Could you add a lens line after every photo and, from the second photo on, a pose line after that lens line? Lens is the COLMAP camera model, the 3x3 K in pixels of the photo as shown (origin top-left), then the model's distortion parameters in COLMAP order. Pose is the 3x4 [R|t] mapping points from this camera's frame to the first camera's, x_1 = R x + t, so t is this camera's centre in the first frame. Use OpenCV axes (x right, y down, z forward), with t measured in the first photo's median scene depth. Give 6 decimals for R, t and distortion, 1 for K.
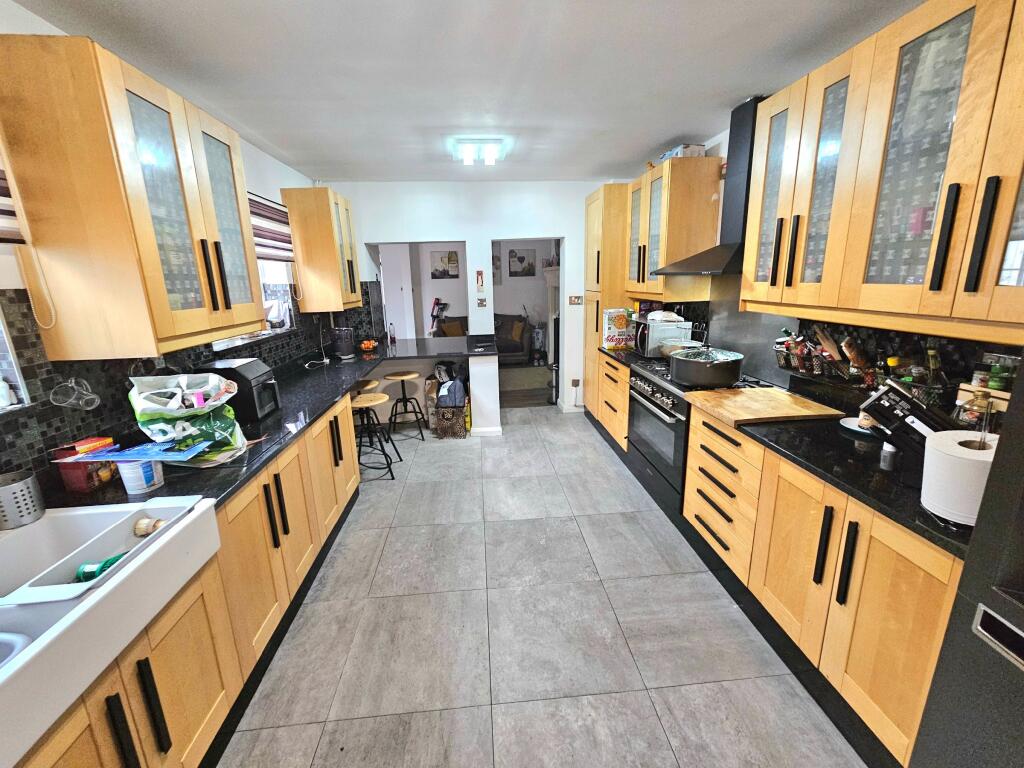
lens RADIAL K [[417.3, 0, 509.8], [0, 417.3, 375.6], [0, 0, 1]] dist [0.001376, 0.000070]
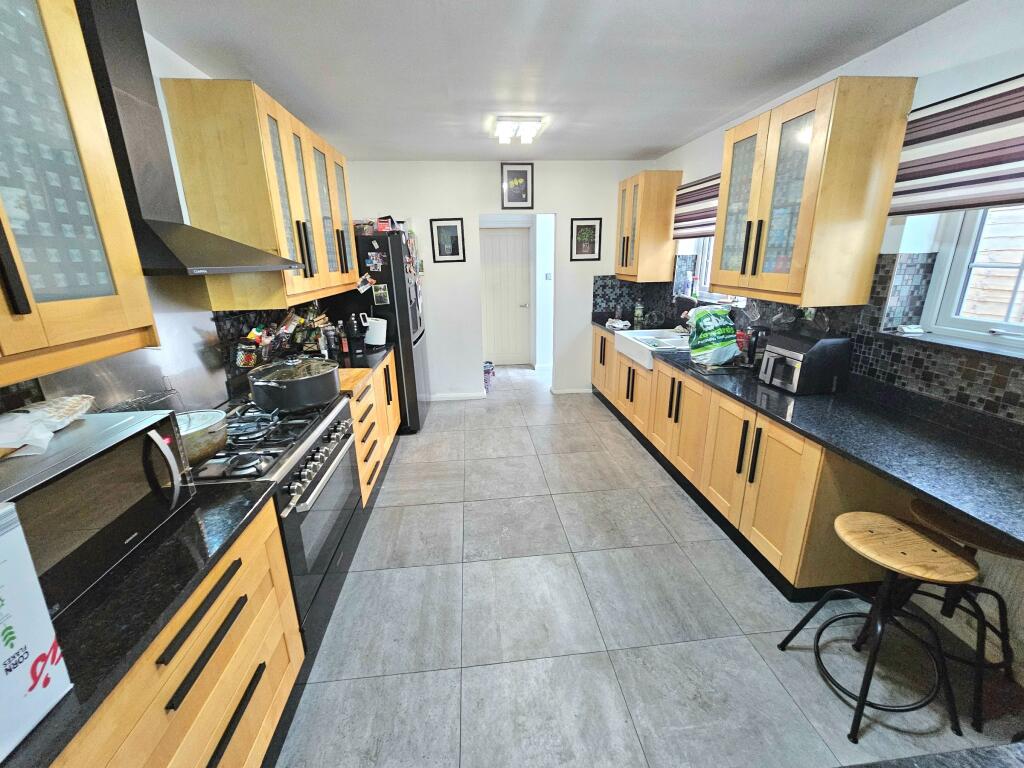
lens RADIAL K [[417.3, 0, 509.8], [0, 417.3, 375.6], [0, 0, 1]] dist [0.001376, 0.000070]
pose [[-0.998647, 0.051955, -0.002239, 0.051330], [0.044418, 0.874581, 0.482840, -0.405955], [0.027045, 0.482088, -0.875705, 1.701655]]
